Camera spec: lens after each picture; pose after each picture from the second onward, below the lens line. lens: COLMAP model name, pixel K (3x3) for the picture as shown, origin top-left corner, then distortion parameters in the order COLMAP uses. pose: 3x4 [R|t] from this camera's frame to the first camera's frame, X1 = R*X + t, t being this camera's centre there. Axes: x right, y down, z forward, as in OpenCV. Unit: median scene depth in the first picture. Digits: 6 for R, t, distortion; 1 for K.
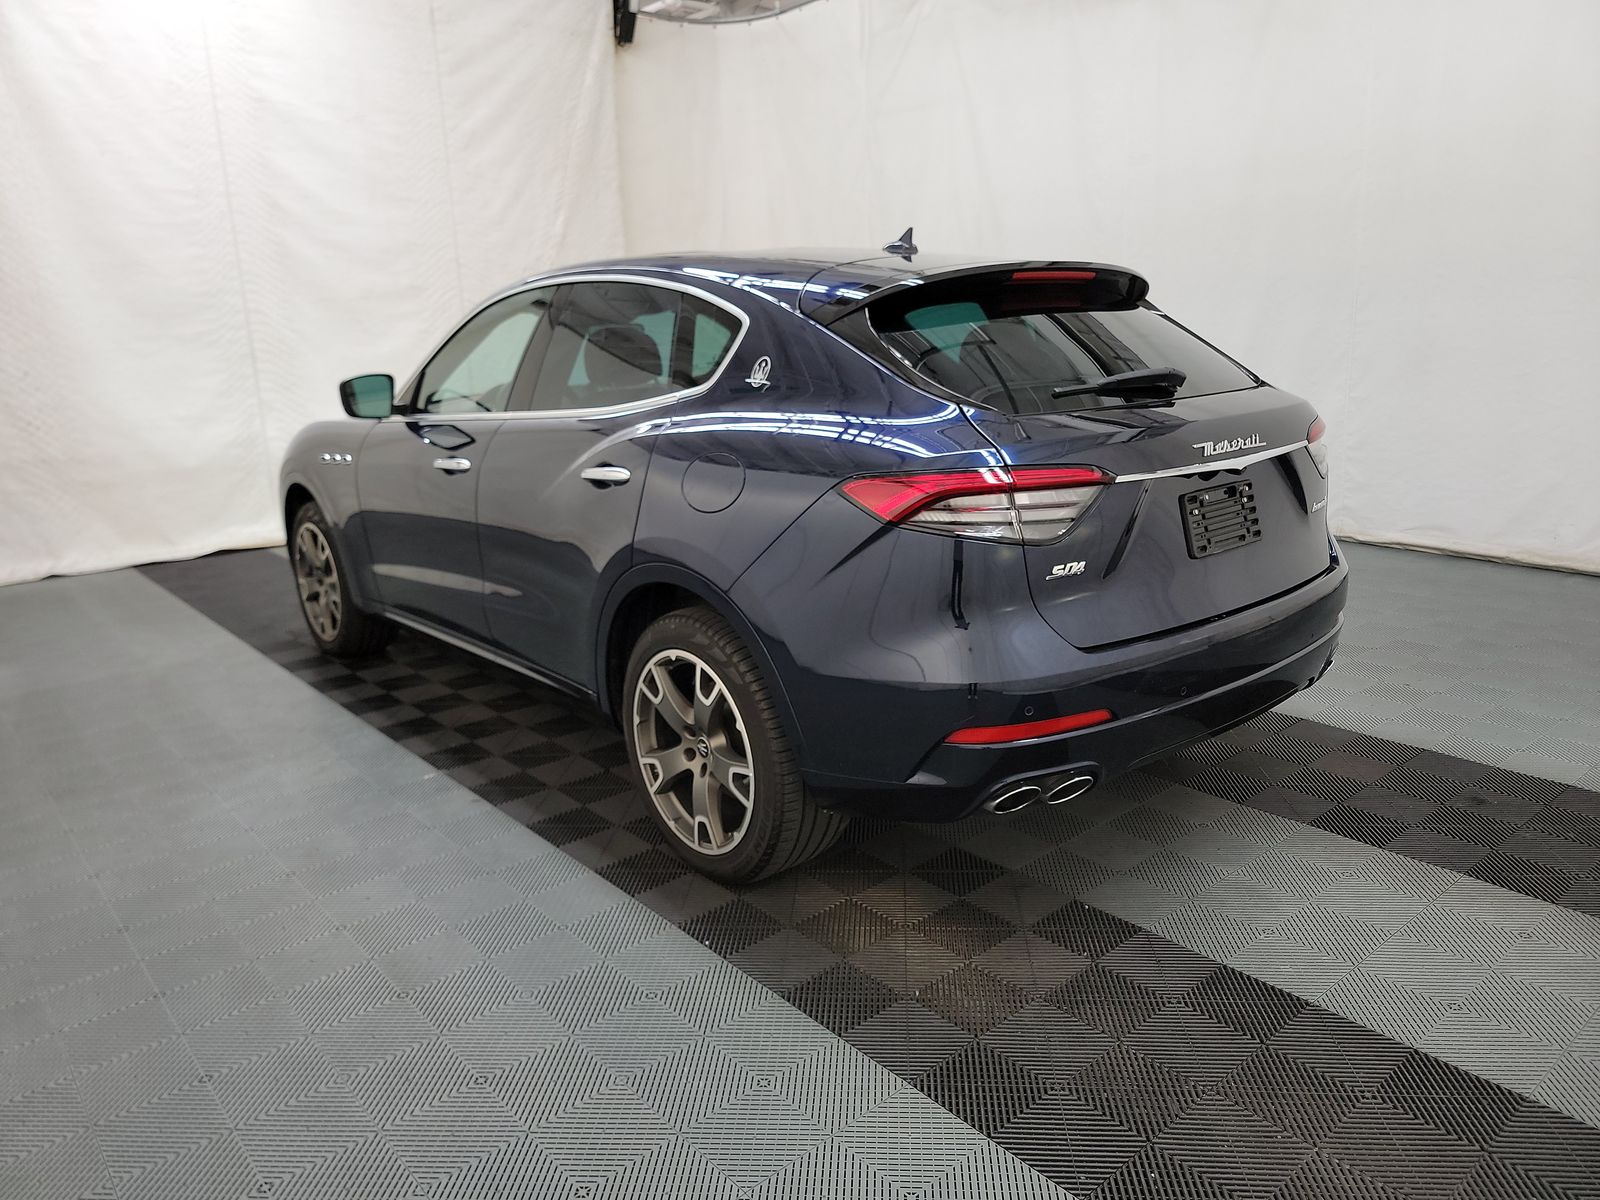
lens RADIAL K [[1145.3, 0, 816.5], [0, 1145.3, 592.4], [0, 0, 1]] dist [0.066357, -0.047130]
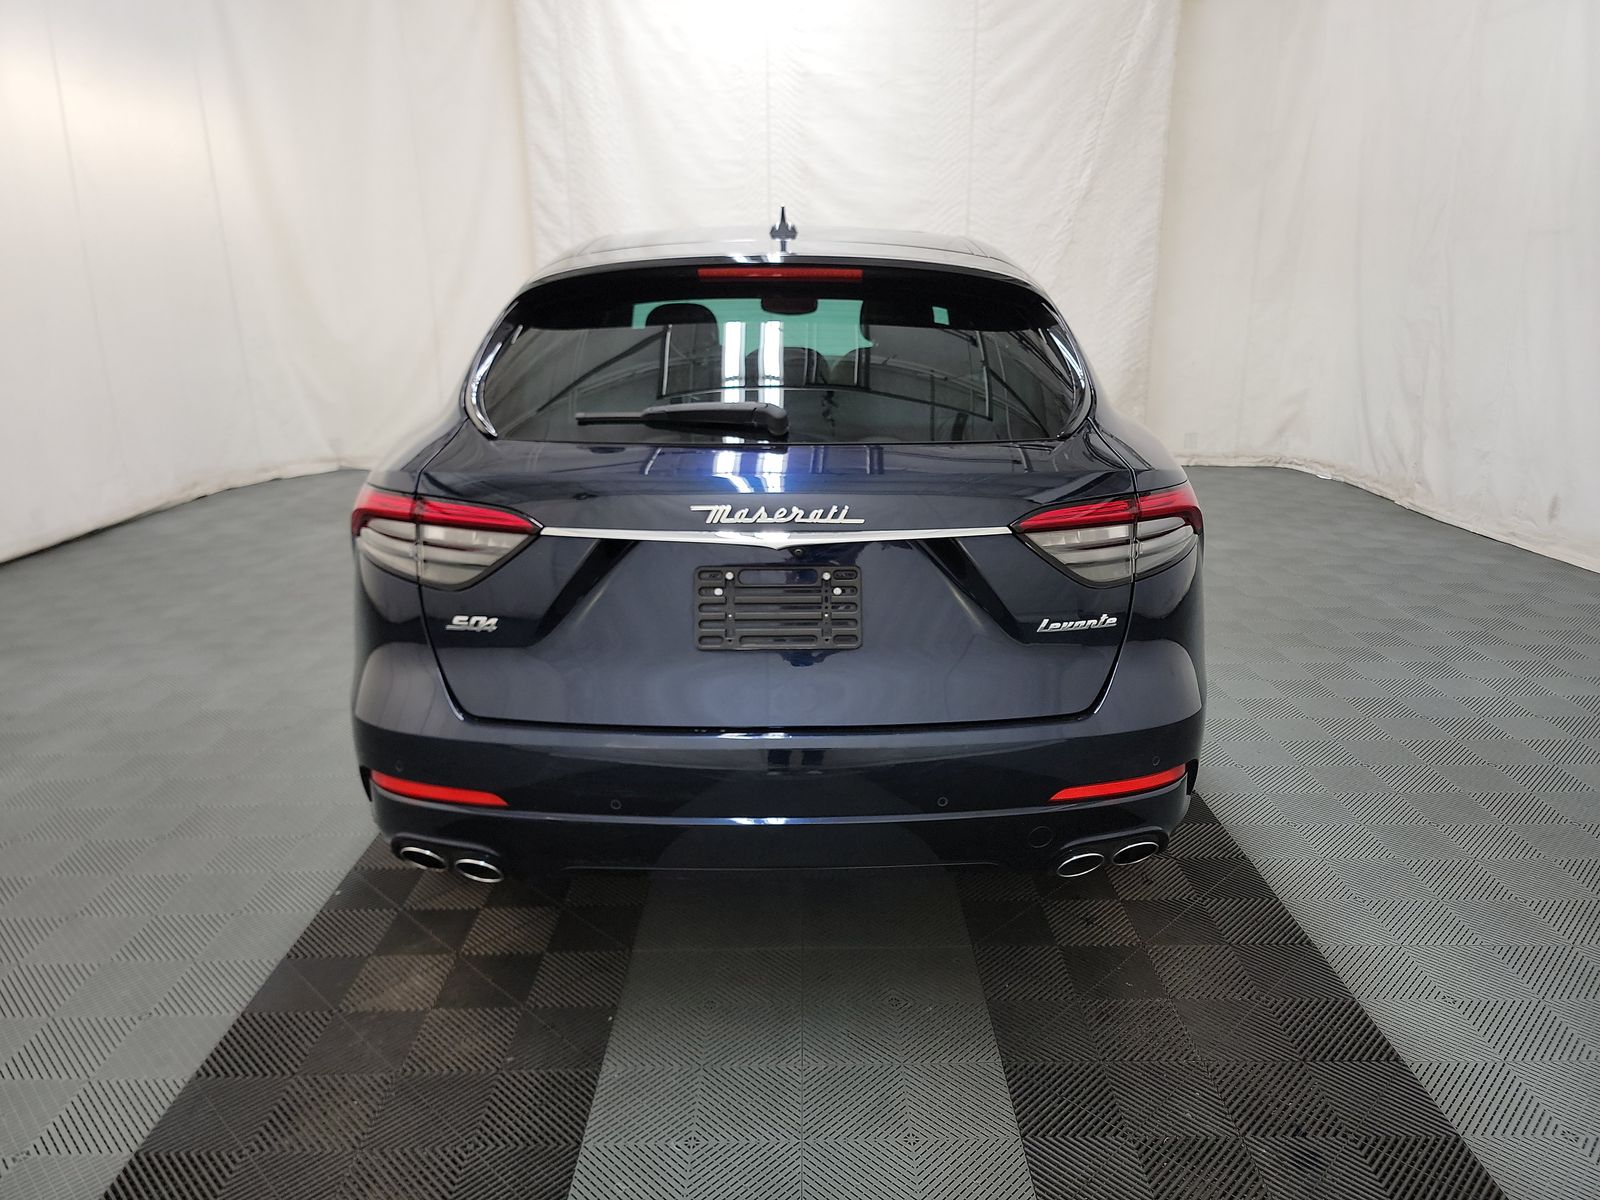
lens RADIAL K [[1145.3, 0, 812.0], [0, 1145.3, 587.6], [0, 0, 1]] dist [0.066357, -0.047130]
pose [[0.759028, 0.203137, -0.618556, 0.311609], [-0.176031, 0.978724, 0.105411, -0.060241], [0.626809, 0.028875, 0.778637, 0.158622]]
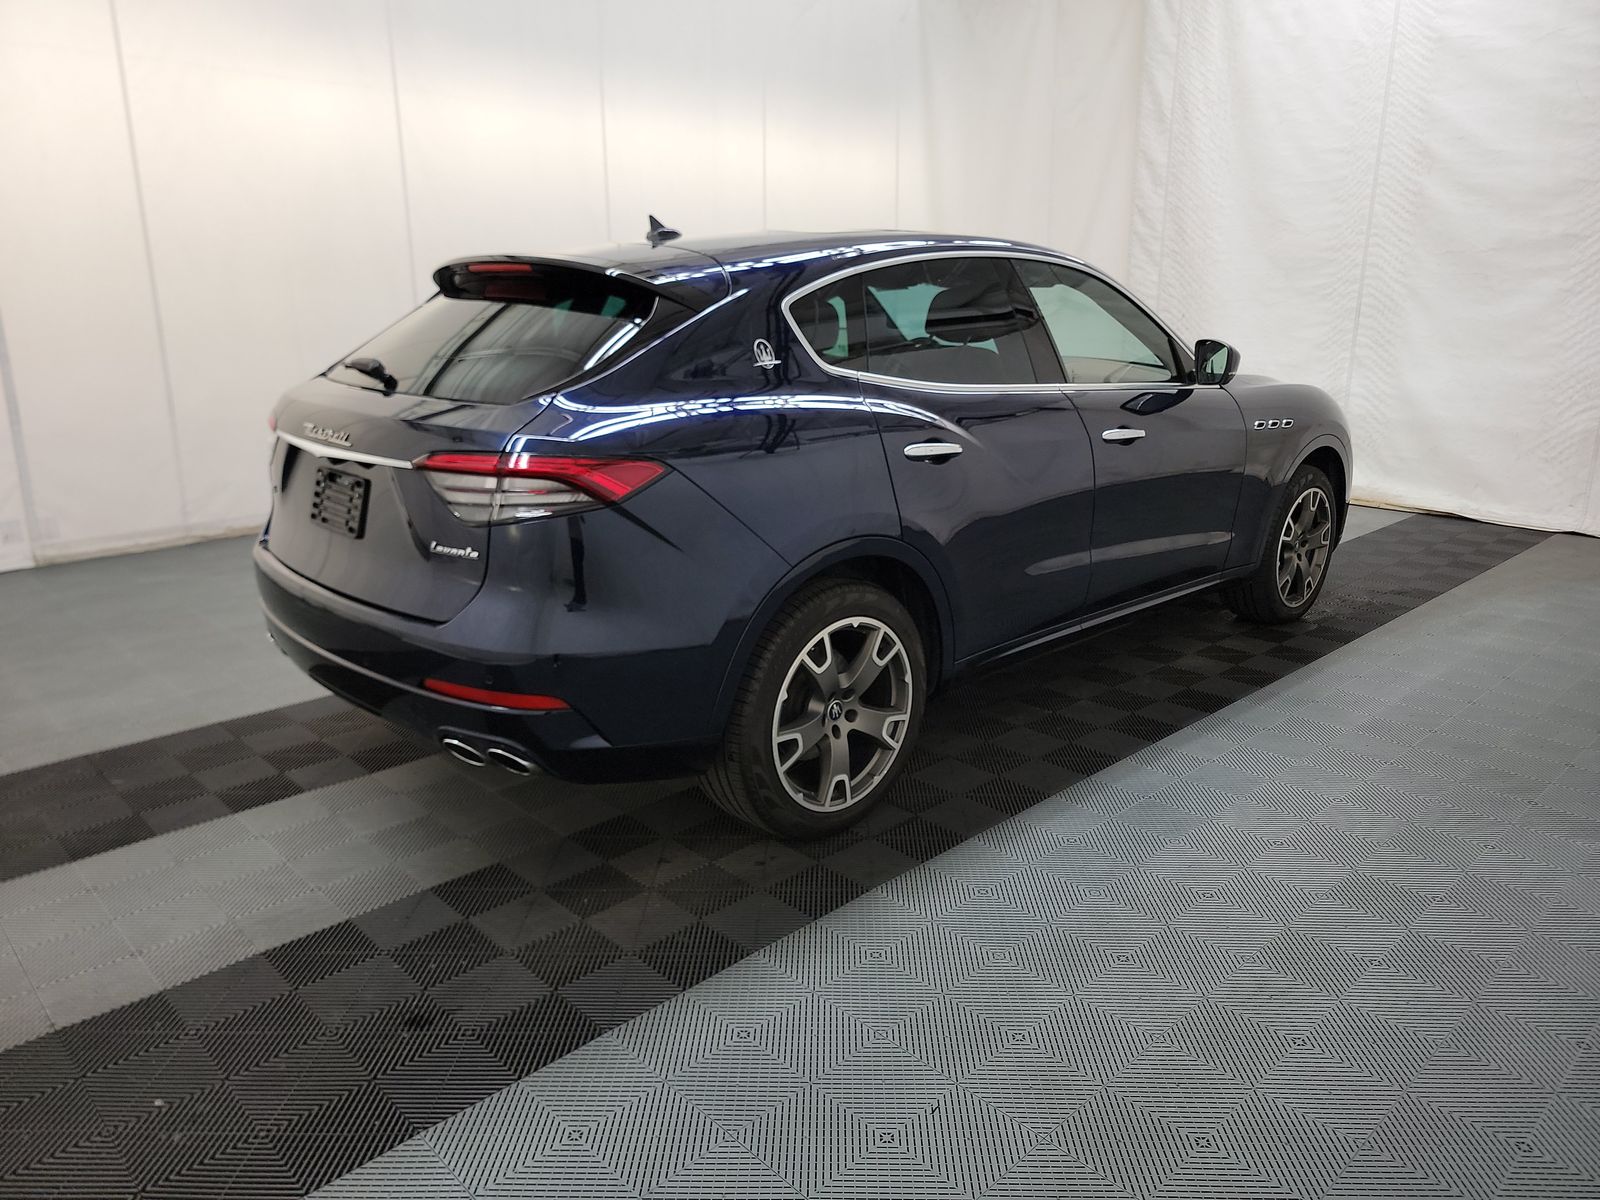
lens RADIAL K [[1145.3, 0, 803.5], [0, 1145.3, 596.8], [0, 0, 1]] dist [0.066357, -0.047130]
pose [[0.056985, 0.294540, -0.953939, 0.529886], [-0.235104, 0.932580, 0.273900, -0.140298], [0.970298, 0.208667, 0.122391, 0.481333]]
